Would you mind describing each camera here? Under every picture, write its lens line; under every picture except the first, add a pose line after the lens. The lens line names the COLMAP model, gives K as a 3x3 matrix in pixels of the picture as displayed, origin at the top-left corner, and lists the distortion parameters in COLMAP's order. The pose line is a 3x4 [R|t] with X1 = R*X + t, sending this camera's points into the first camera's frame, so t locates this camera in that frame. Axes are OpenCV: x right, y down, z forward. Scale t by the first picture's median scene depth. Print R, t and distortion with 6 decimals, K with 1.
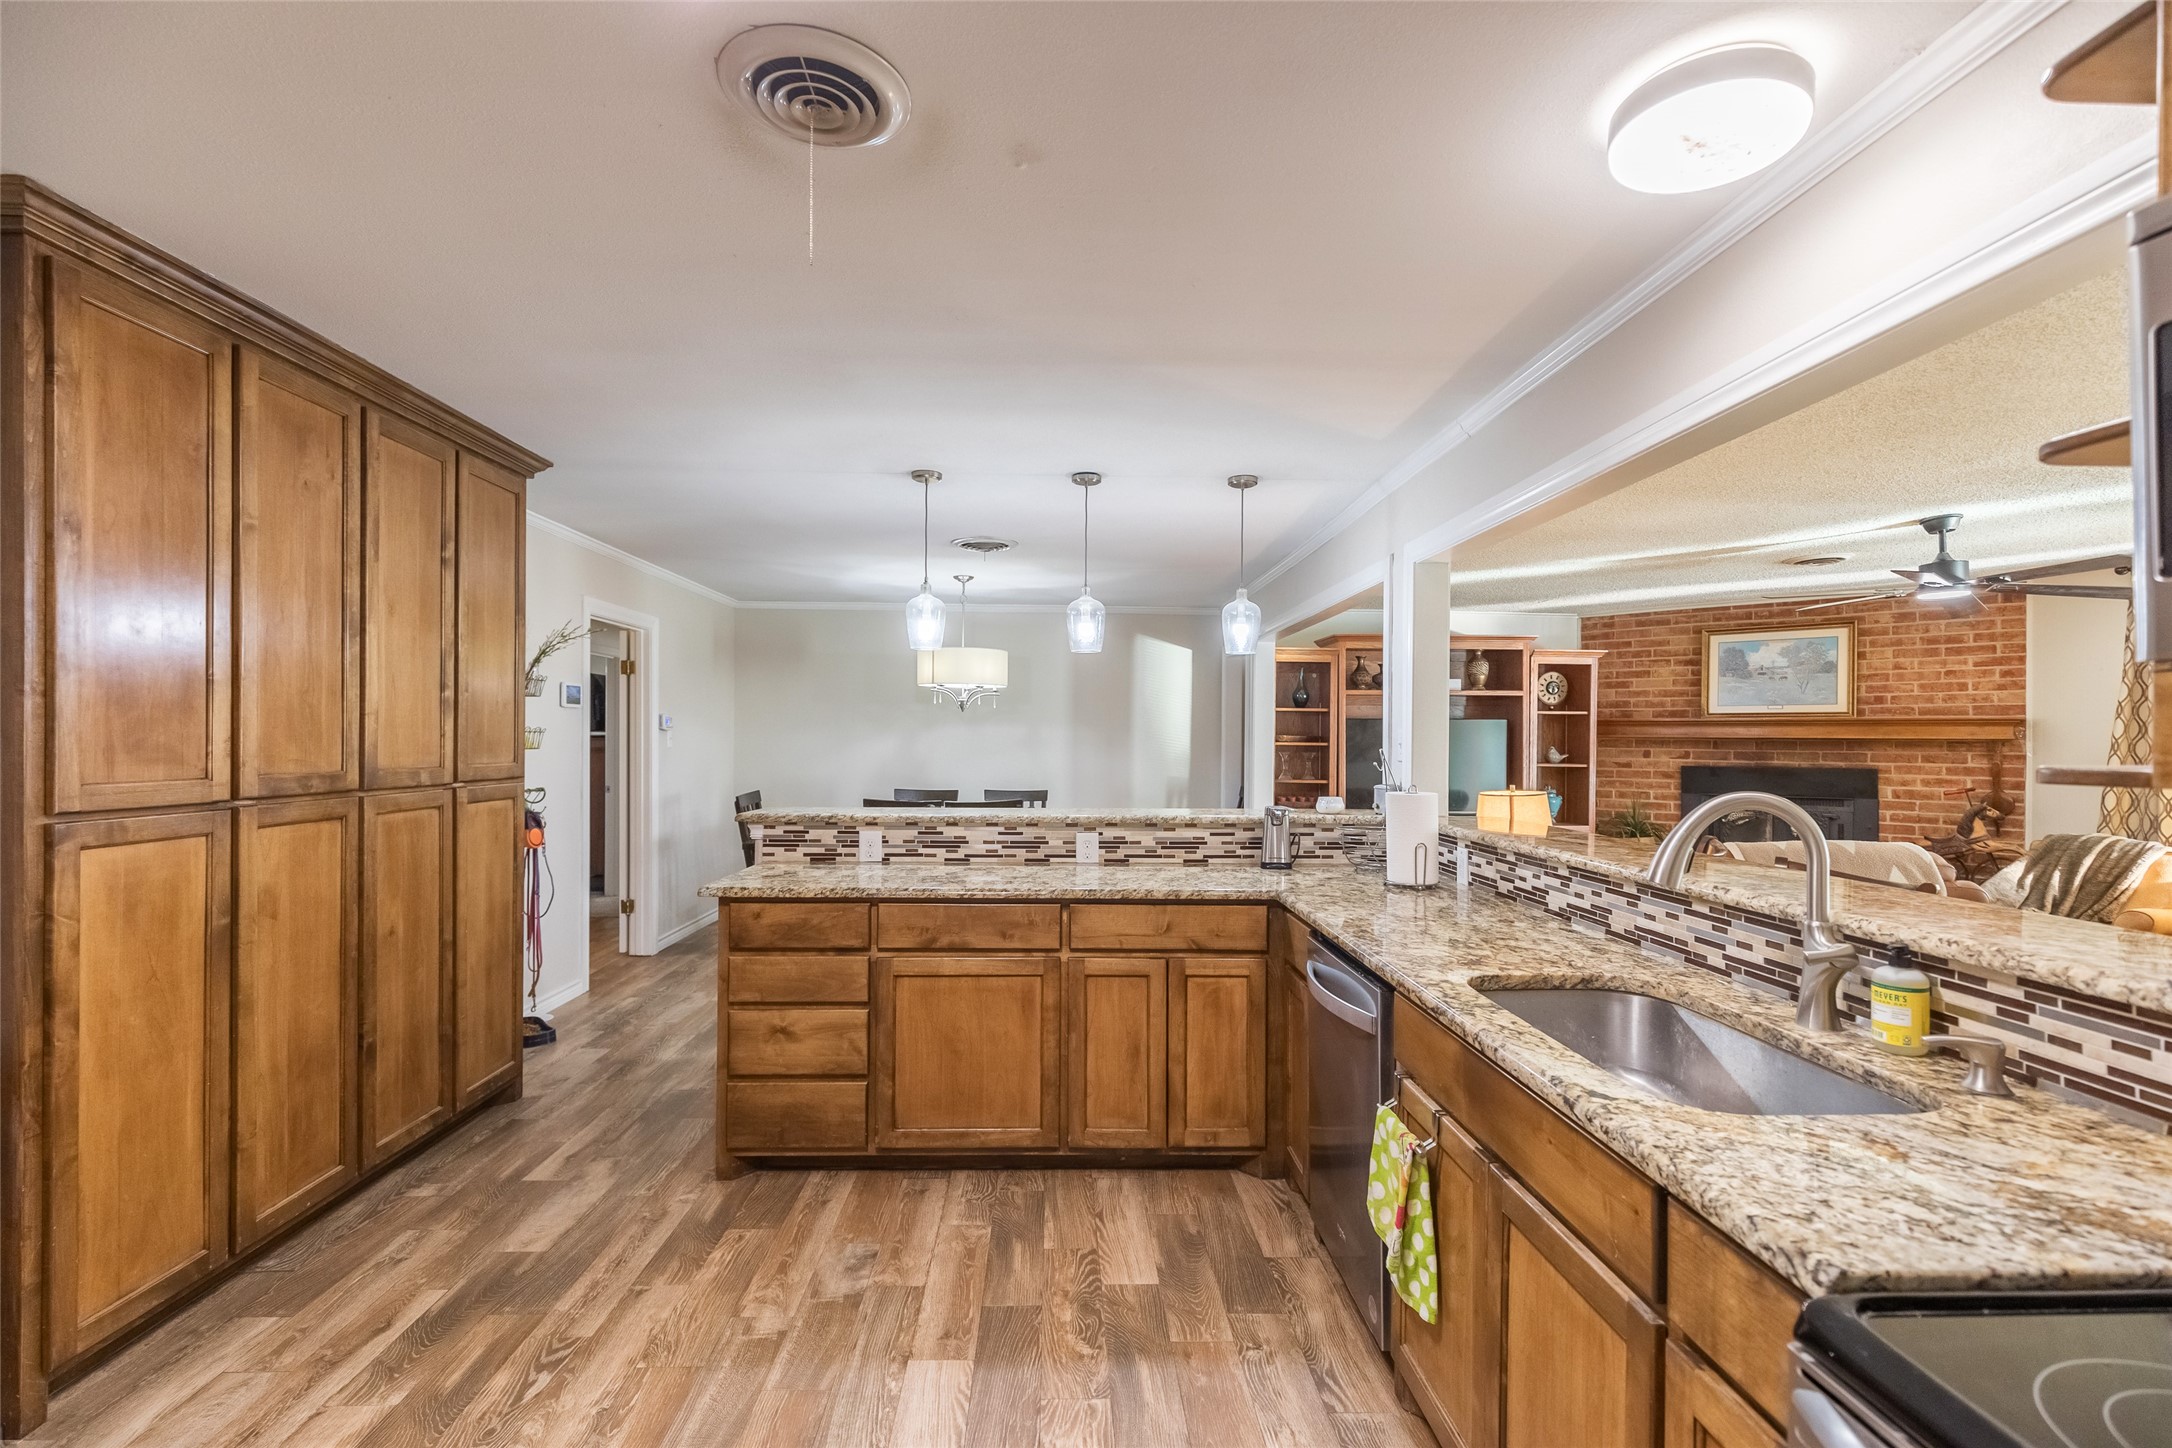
lens RADIAL K [[992.0, 0, 1078.7], [0, 992.0, 731.8], [0, 0, 1]] dist [0.005035, 0.000876]
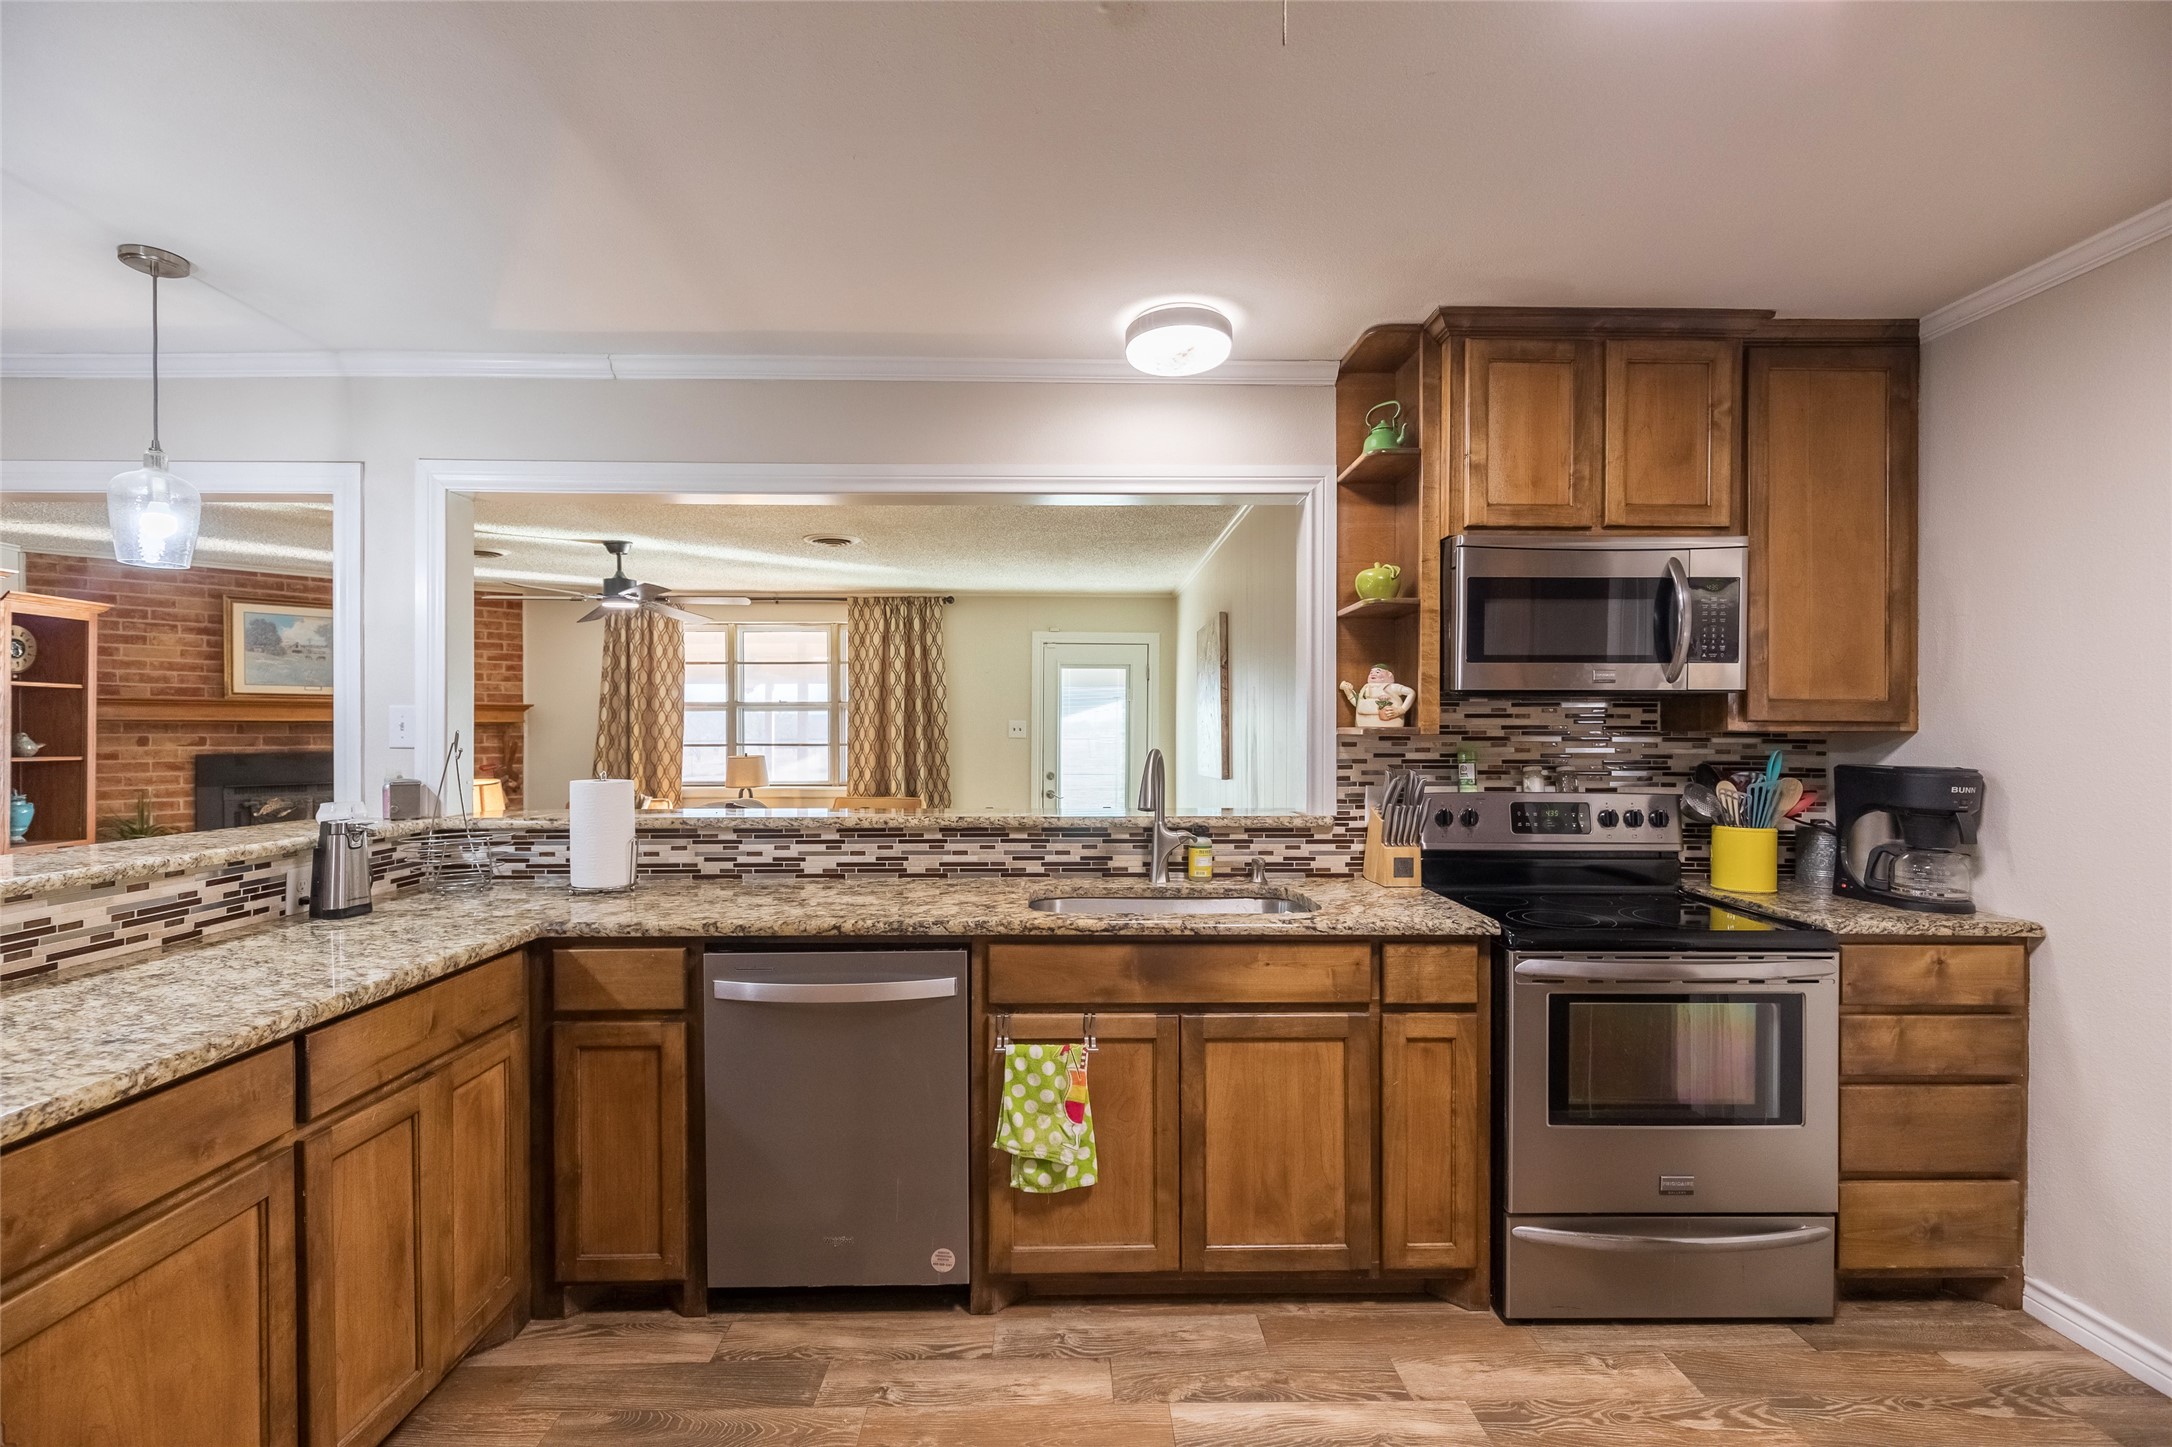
lens RADIAL K [[992.0, 0, 1080.1], [0, 992.0, 730.4], [0, 0, 1]] dist [0.005035, 0.000876]
pose [[-0.000055, -0.006302, 0.999980, -0.265921], [-0.005229, 0.999966, 0.006302, 0.005826], [-0.999986, -0.005229, -0.000088, 0.306510]]
